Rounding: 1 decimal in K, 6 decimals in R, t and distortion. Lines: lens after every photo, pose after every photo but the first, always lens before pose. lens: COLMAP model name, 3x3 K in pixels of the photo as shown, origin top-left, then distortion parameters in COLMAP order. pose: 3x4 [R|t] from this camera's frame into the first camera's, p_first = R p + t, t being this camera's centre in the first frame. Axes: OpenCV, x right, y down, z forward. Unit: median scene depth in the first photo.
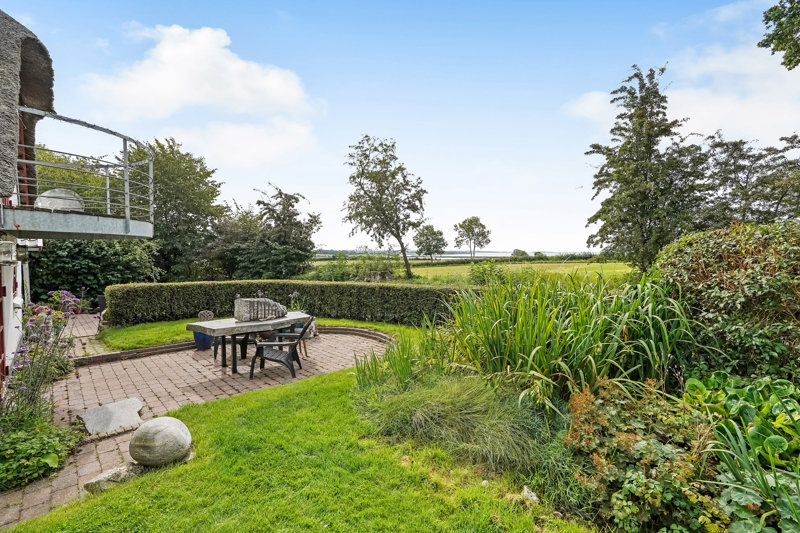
lens RADIAL K [[423.7, 0, 400.0], [0, 423.7, 266.5], [0, 0, 1]] dist [-0.002943, -0.000073]
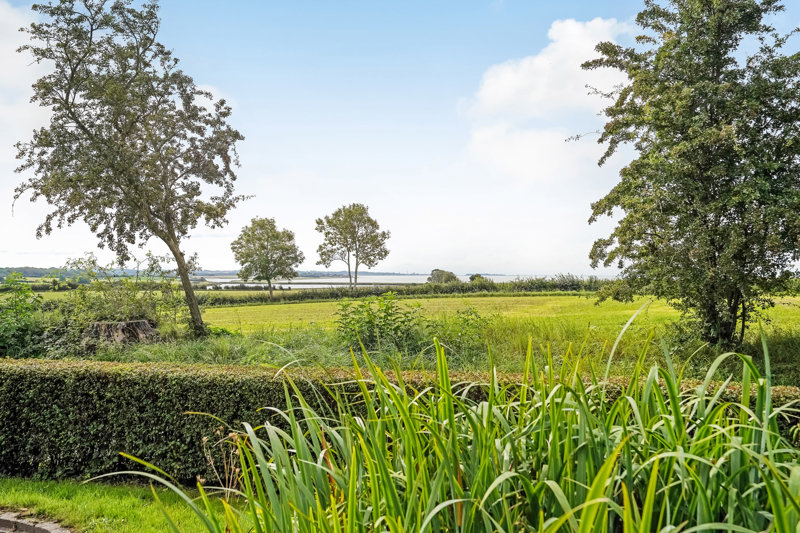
lens RADIAL K [[805.8, 0, 400.0], [0, 805.8, 266.5], [0, 0, 1]] dist [0.001214, 0.000992]
pose [[0.974942, 0.006932, 0.222352, 0.040709], [0.002577, 0.999095, -0.042450, -0.008073], [-0.222445, 0.041959, 0.974042, 0.175356]]
